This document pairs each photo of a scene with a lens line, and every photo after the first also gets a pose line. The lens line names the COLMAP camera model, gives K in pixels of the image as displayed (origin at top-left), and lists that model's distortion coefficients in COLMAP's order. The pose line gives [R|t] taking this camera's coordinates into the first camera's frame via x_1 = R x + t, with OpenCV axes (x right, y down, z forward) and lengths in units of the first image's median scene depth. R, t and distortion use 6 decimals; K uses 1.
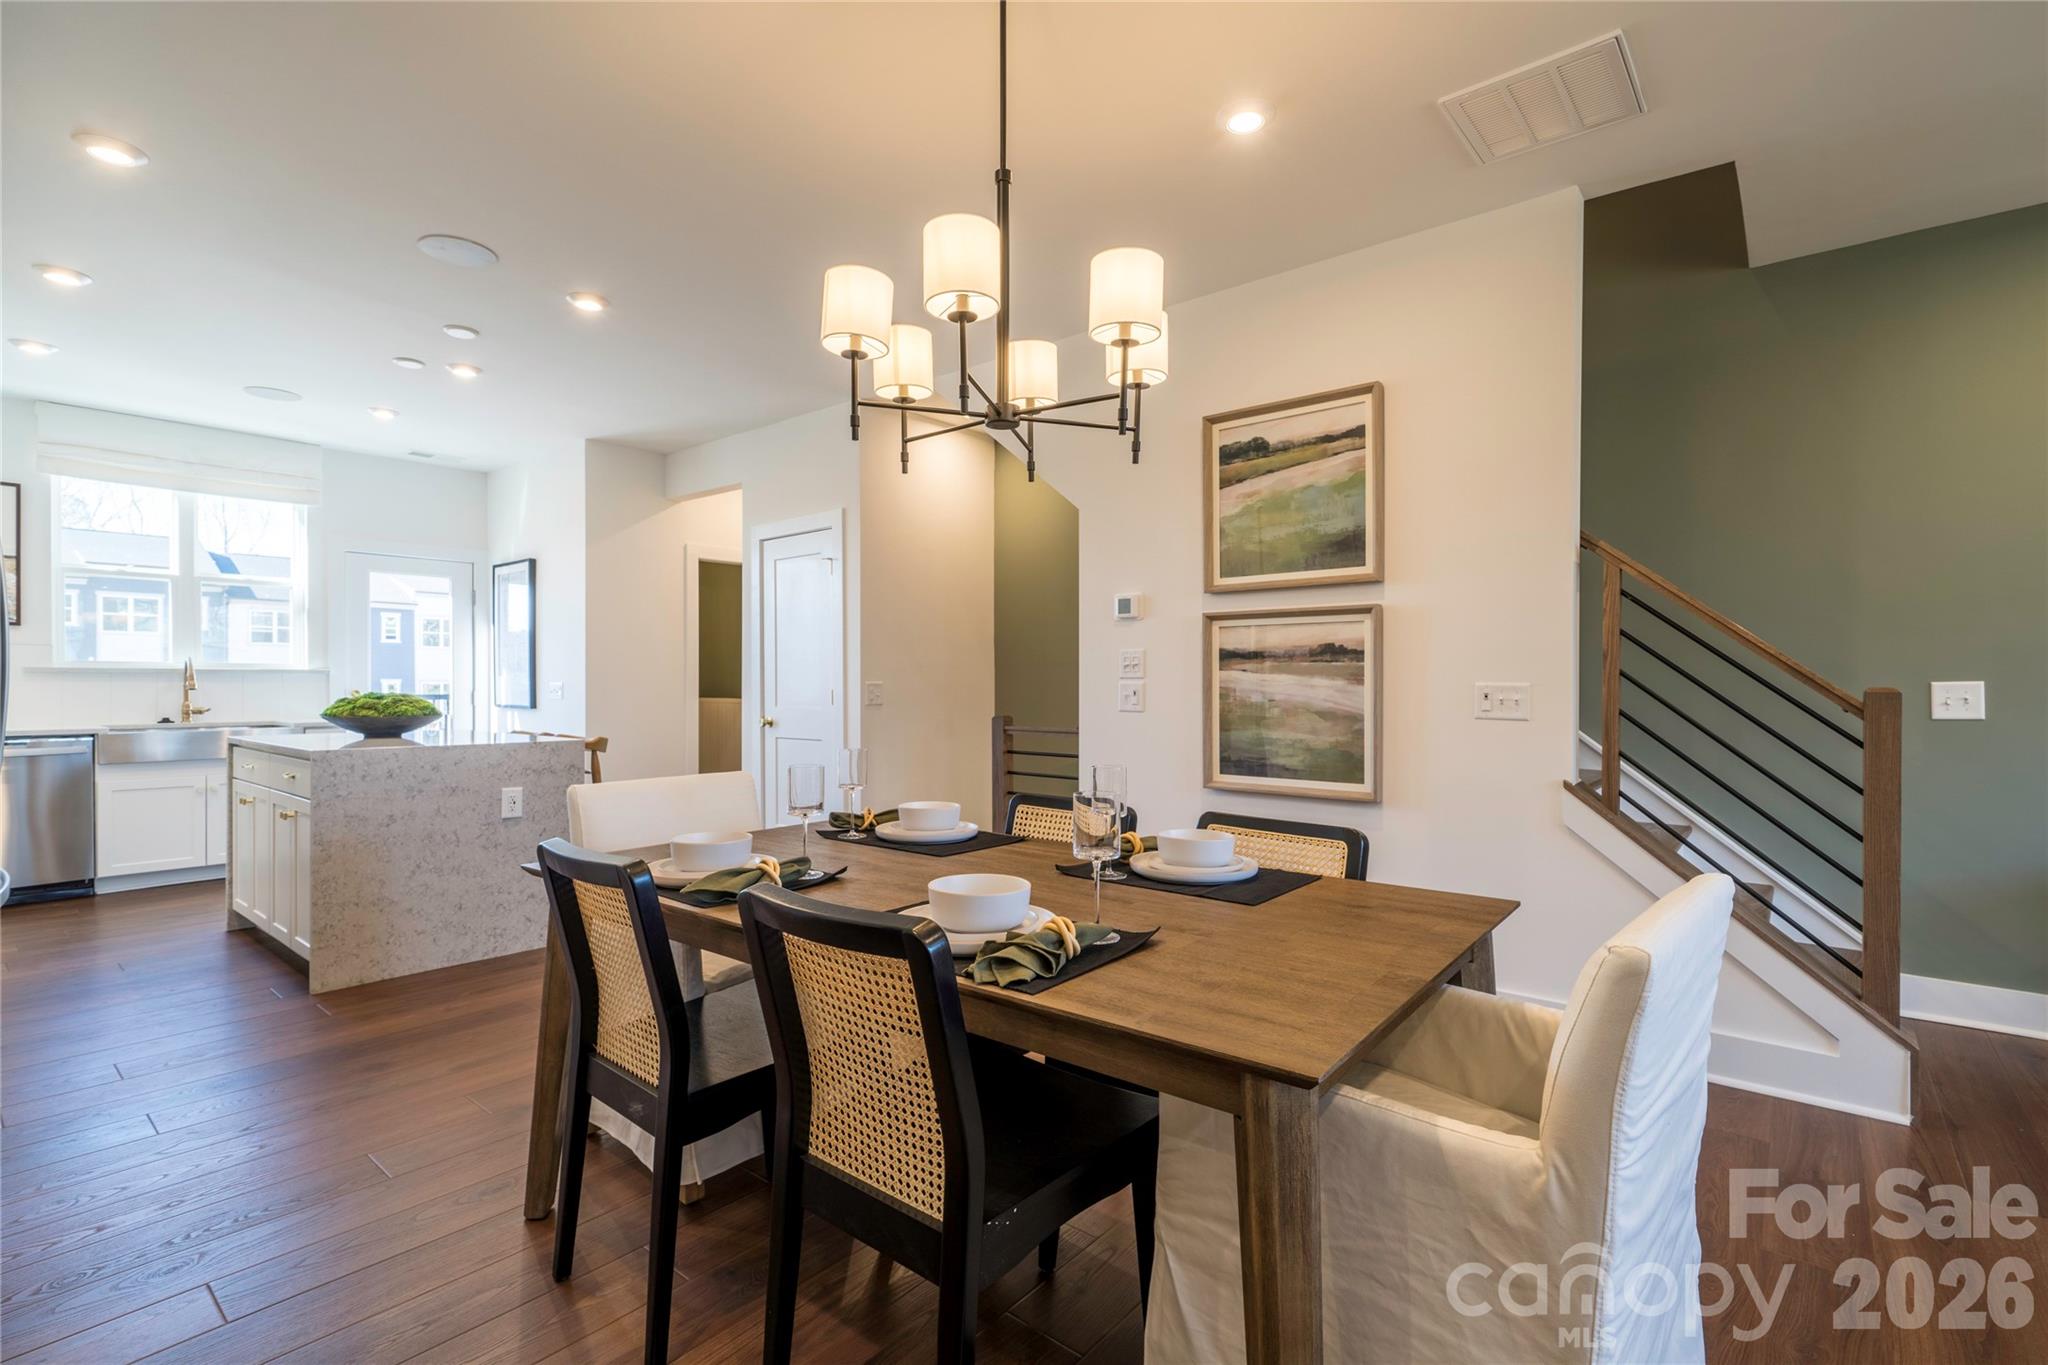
lens RADIAL K [[908.6, 0, 1025.7], [0, 908.6, 686.6], [0, 0, 1]] dist [-0.000266, -0.000032]
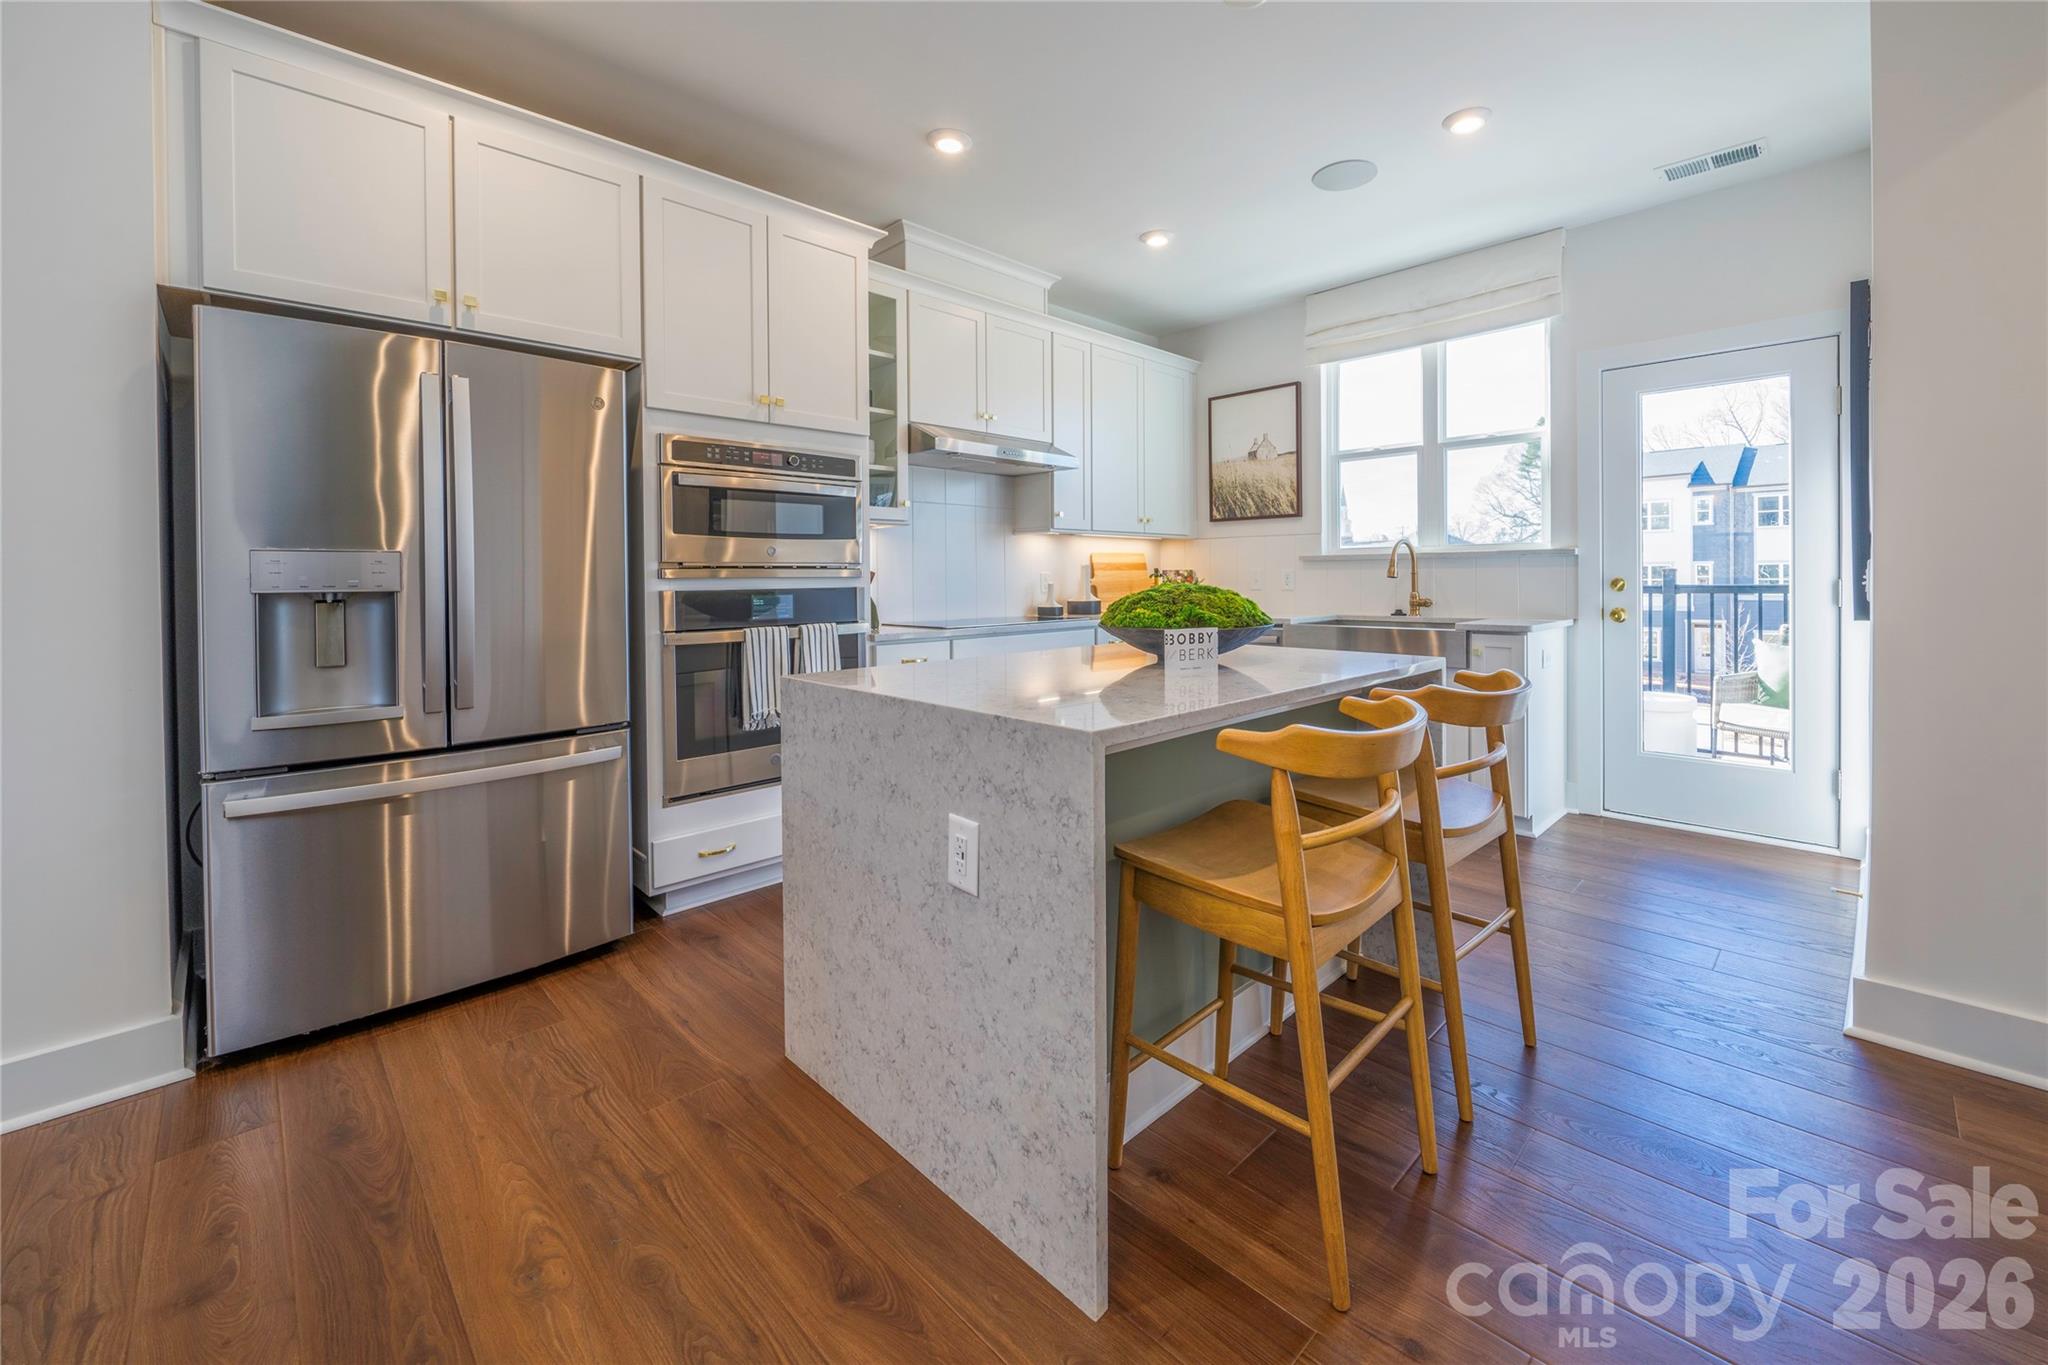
lens RADIAL K [[814.8, 0, 1057.3], [0, 814.8, 585.7], [0, 0, 1]] dist [-0.000365, -0.000040]
pose [[-0.078981, 0.010185, -0.996824, -0.145031], [0.005936, 0.999935, 0.009747, 0.001612], [0.996858, -0.005148, -0.079036, 0.779907]]
